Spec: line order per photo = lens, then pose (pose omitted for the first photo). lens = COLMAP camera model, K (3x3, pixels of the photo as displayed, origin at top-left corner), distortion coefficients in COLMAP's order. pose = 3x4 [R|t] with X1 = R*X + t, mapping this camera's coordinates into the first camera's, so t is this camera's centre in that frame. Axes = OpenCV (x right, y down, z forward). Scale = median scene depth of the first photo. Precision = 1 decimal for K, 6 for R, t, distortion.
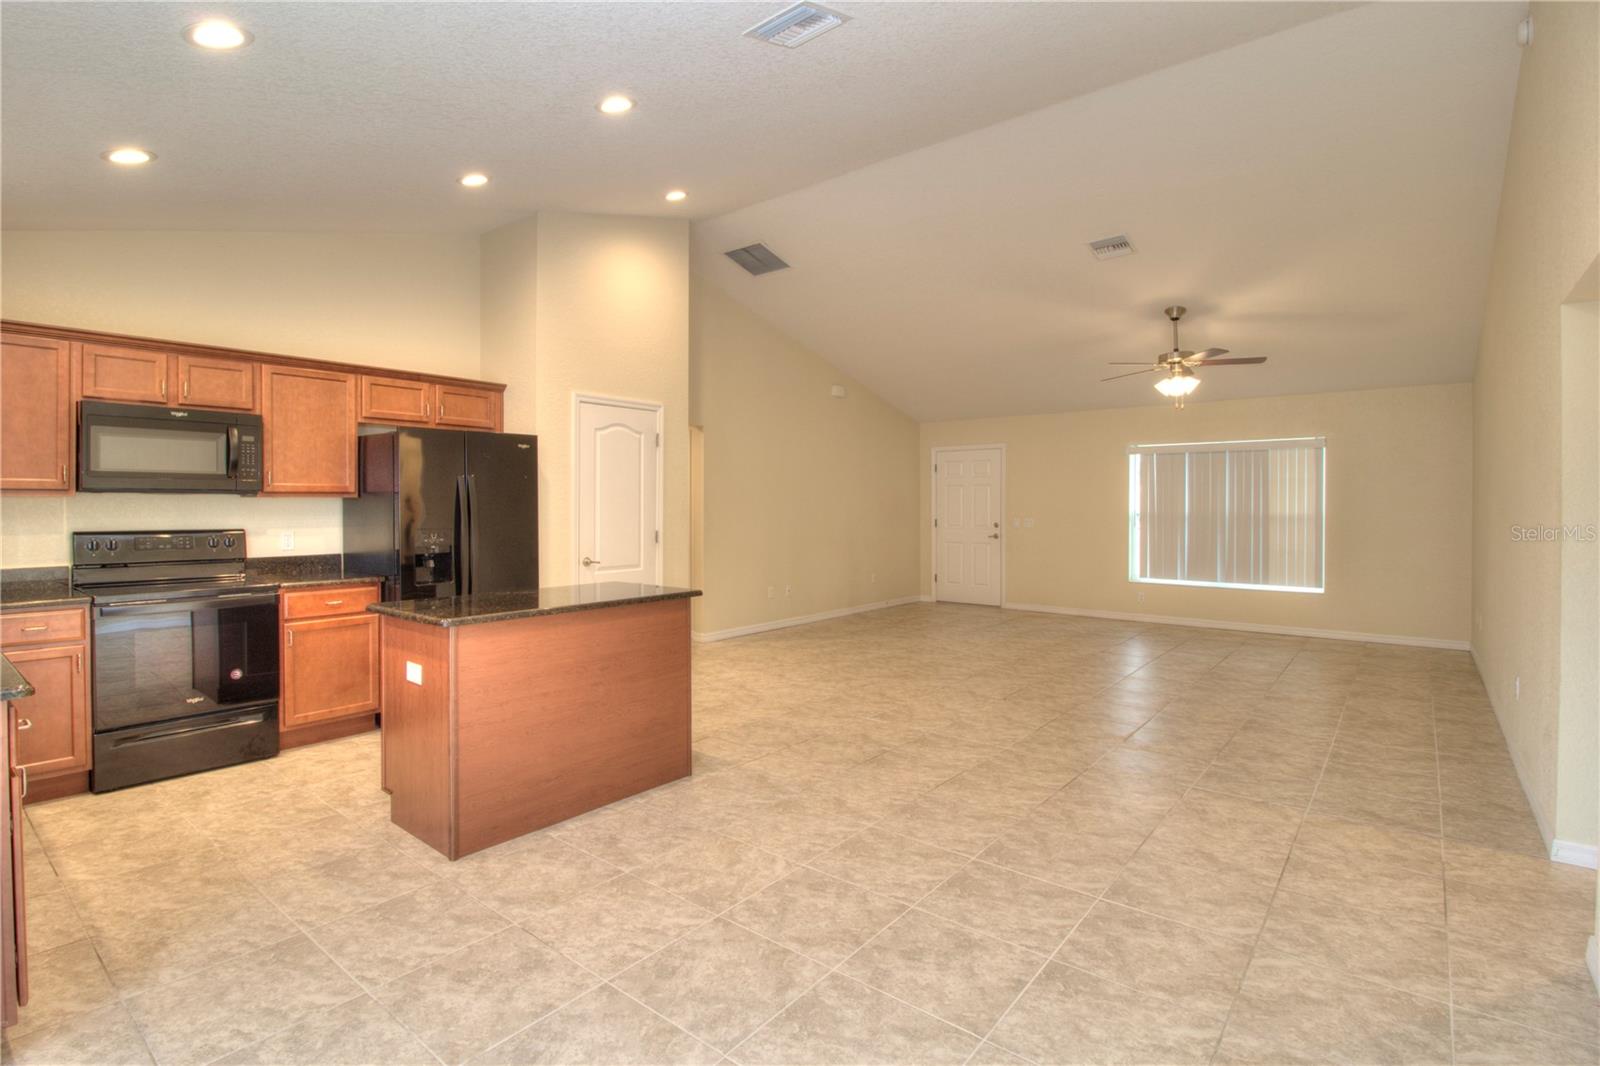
lens RADIAL K [[763.5, 0, 789.5], [0, 763.5, 503.9], [0, 0, 1]] dist [-0.025608, -0.000017]
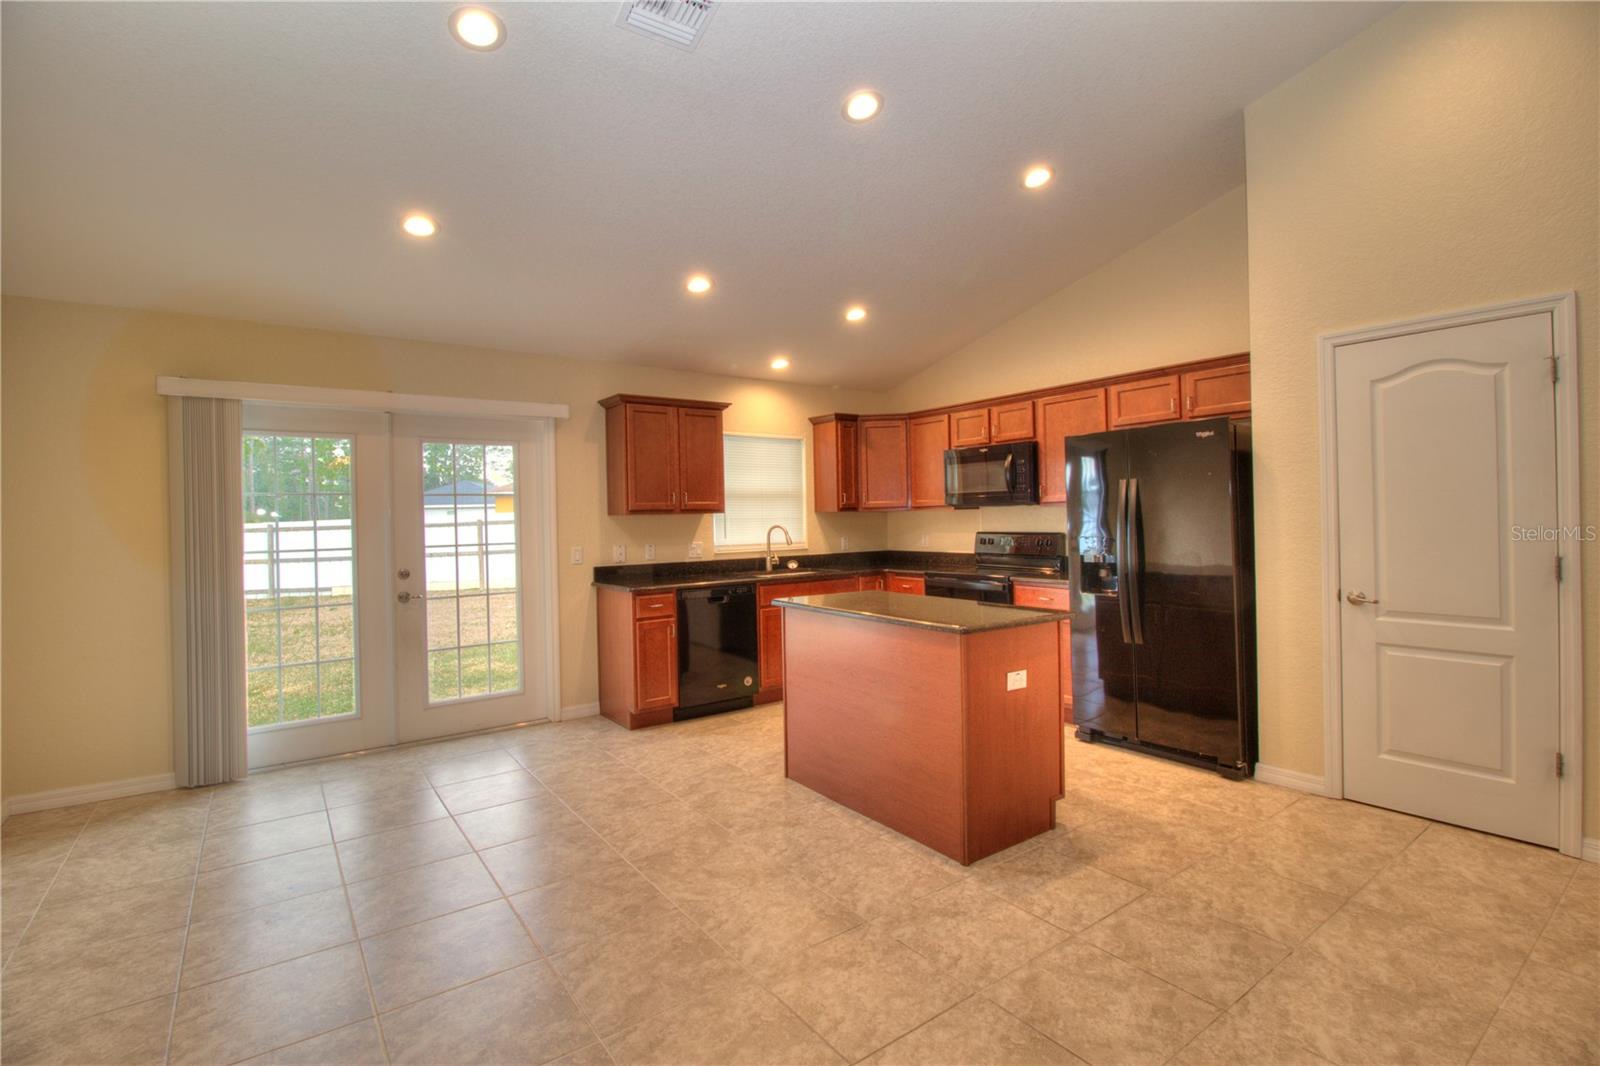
lens RADIAL K [[753.1, 0, 795.4], [0, 753.1, 504.3], [0, 0, 1]] dist [0.002587, -0.010743]
pose [[-0.272568, -0.015998, -0.962004, 0.640574], [0.017964, 0.999603, -0.021713, 0.006433], [0.961969, -0.023200, -0.272172, 1.032606]]
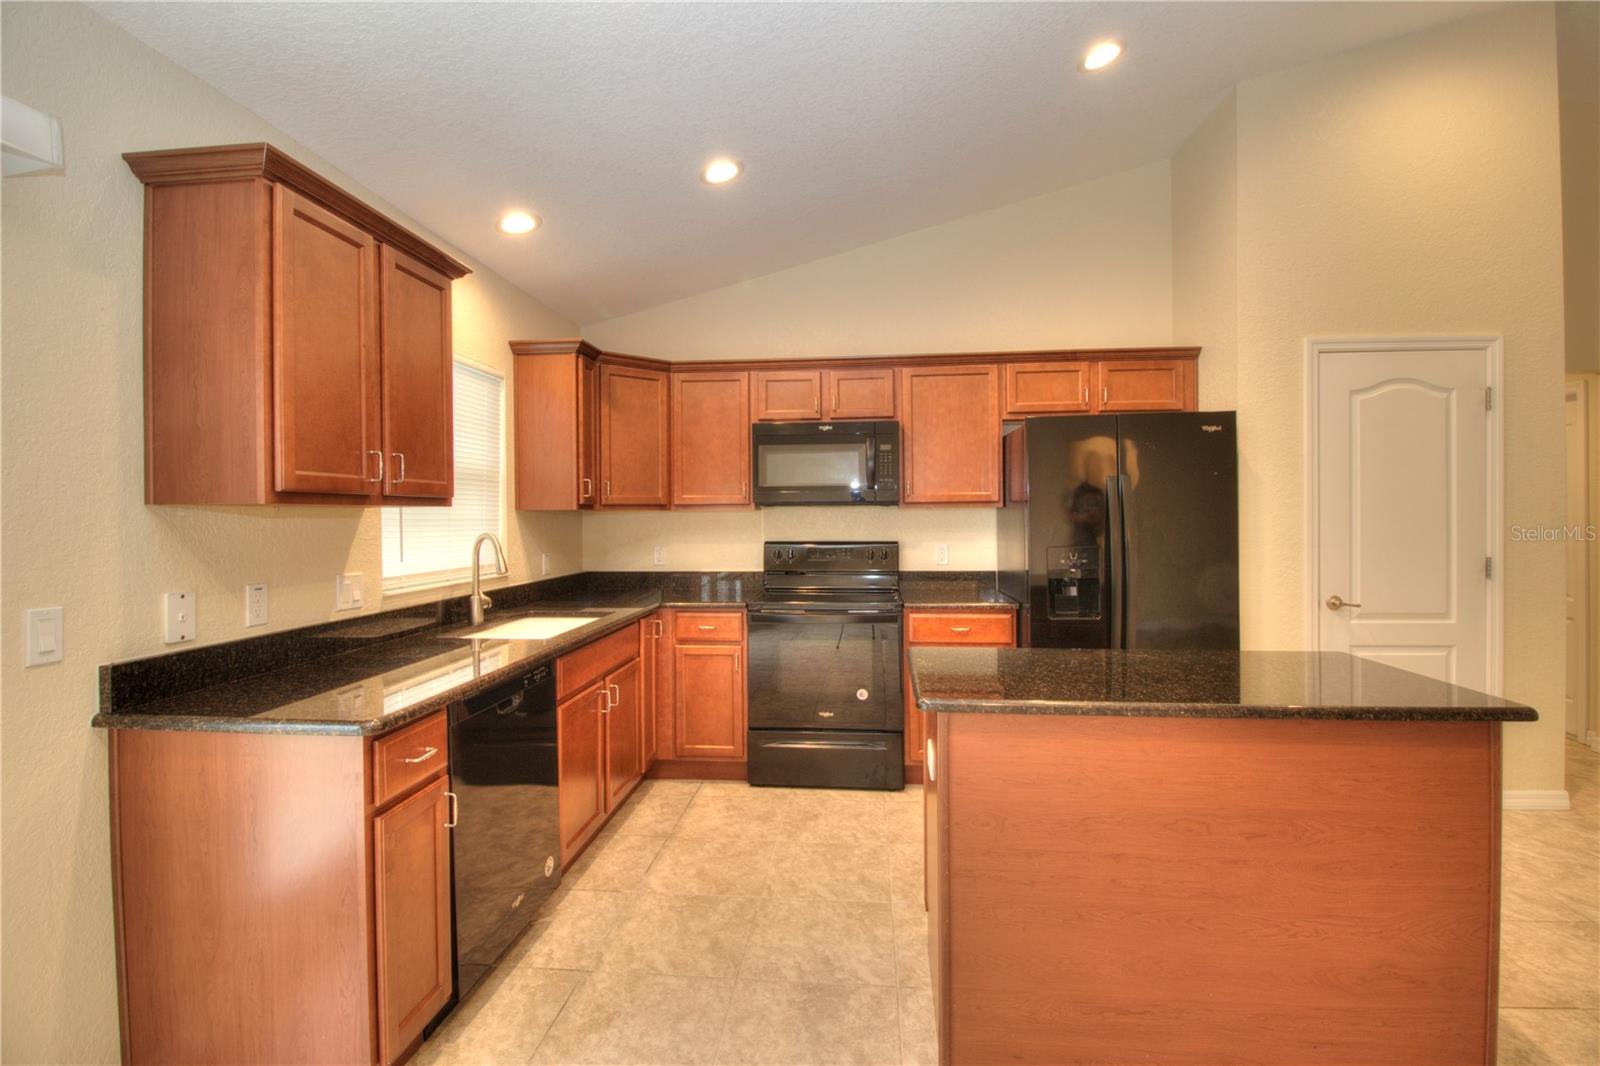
lens RADIAL K [[734.0, 0, 800.5], [0, 734.0, 520.8], [0, 0, 1]] dist [0.001197, -0.012557]
pose [[0.548946, -0.000698, -0.835858, -0.001247], [0.008720, 0.999950, 0.004892, 0.001156], [0.835812, -0.009974, 0.548924, 0.419825]]
